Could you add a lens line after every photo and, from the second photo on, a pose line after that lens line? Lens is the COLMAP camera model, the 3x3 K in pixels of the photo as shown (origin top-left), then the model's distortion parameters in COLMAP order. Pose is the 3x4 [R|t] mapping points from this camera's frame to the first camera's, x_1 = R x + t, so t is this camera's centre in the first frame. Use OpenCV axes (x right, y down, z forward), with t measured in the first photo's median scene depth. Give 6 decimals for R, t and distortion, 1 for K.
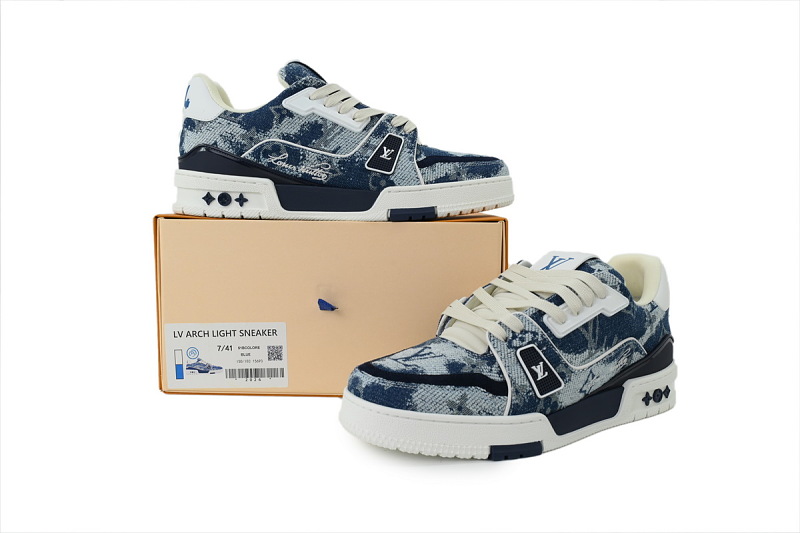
lens RADIAL K [[643.7, 0, 400.7], [0, 643.7, 265.4], [0, 0, 1]] dist [0.033513, 0.003801]
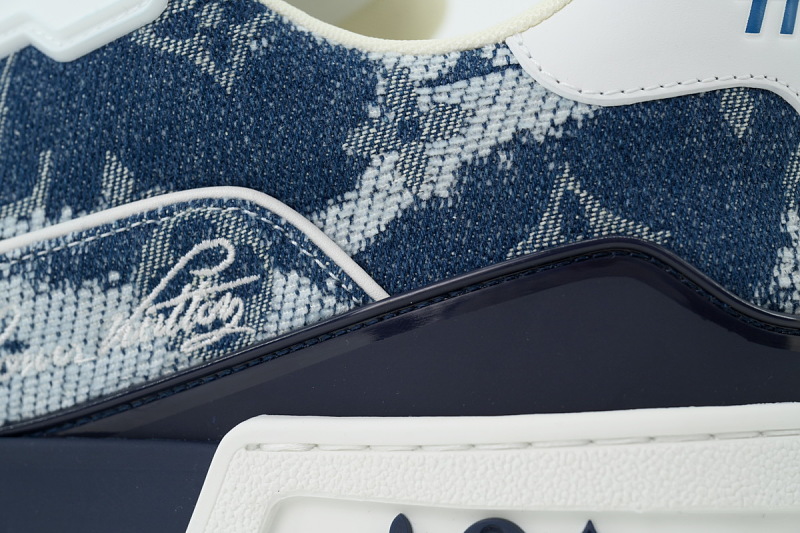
lens RADIAL K [[2083.2, 0, 400.1], [0, 2083.2, 266.9], [0, 0, 1]] dist [0.028956, 0.000000]
pose [[0.605452, -0.027512, -0.795406, 0.980439], [-0.130522, 0.982439, -0.133332, 0.234350], [0.785106, 0.184544, 0.591229, 0.723015]]
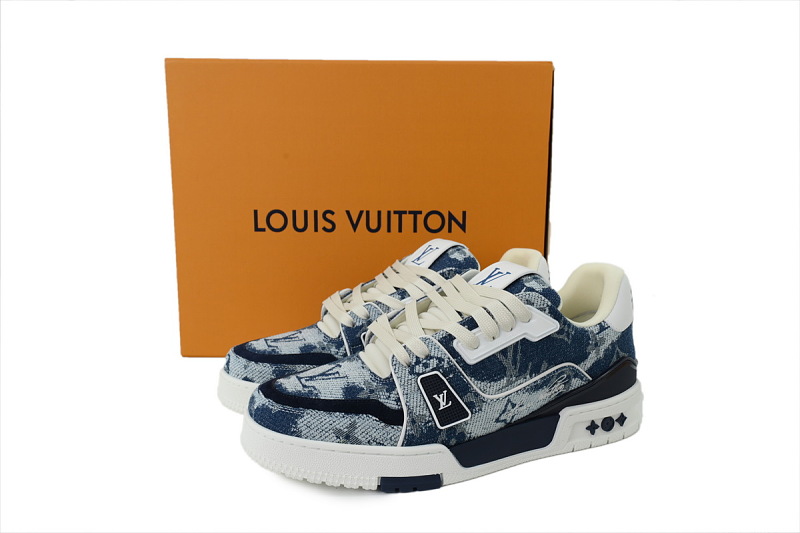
lens RADIAL K [[643.7, 0, 402.5], [0, 643.7, 265.4], [0, 0, 1]] dist [0.033513, 0.003801]
pose [[0.983695, 0.024625, -0.178152, 0.312788], [-0.012496, 0.997546, 0.068889, -0.092939], [0.179411, -0.065540, 0.981589, 0.082346]]
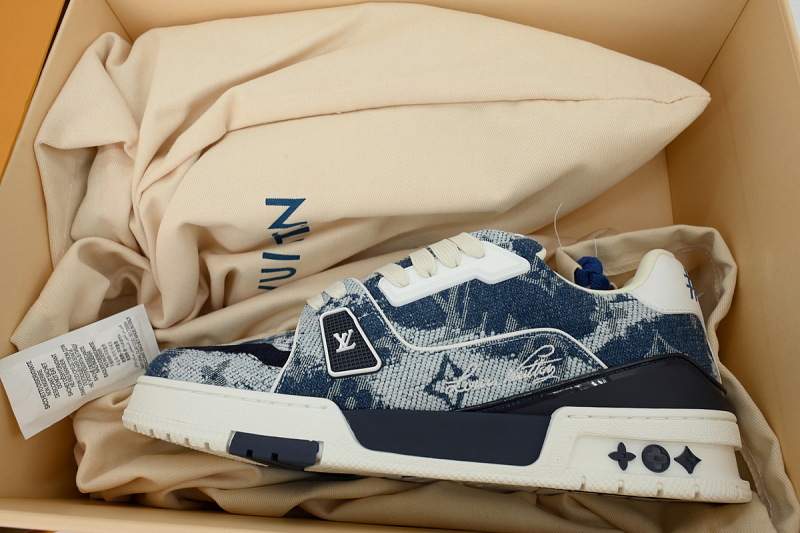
lens RADIAL K [[566.5, 0, 396.4], [0, 566.5, 267.2], [0, 0, 1]] dist [0.023502, -0.005886]
pose [[0.822427, -0.168096, -0.543468, 0.581920], [-0.127864, 0.876277, -0.464531, 0.356413], [0.554314, 0.451533, 0.699181, 0.567442]]
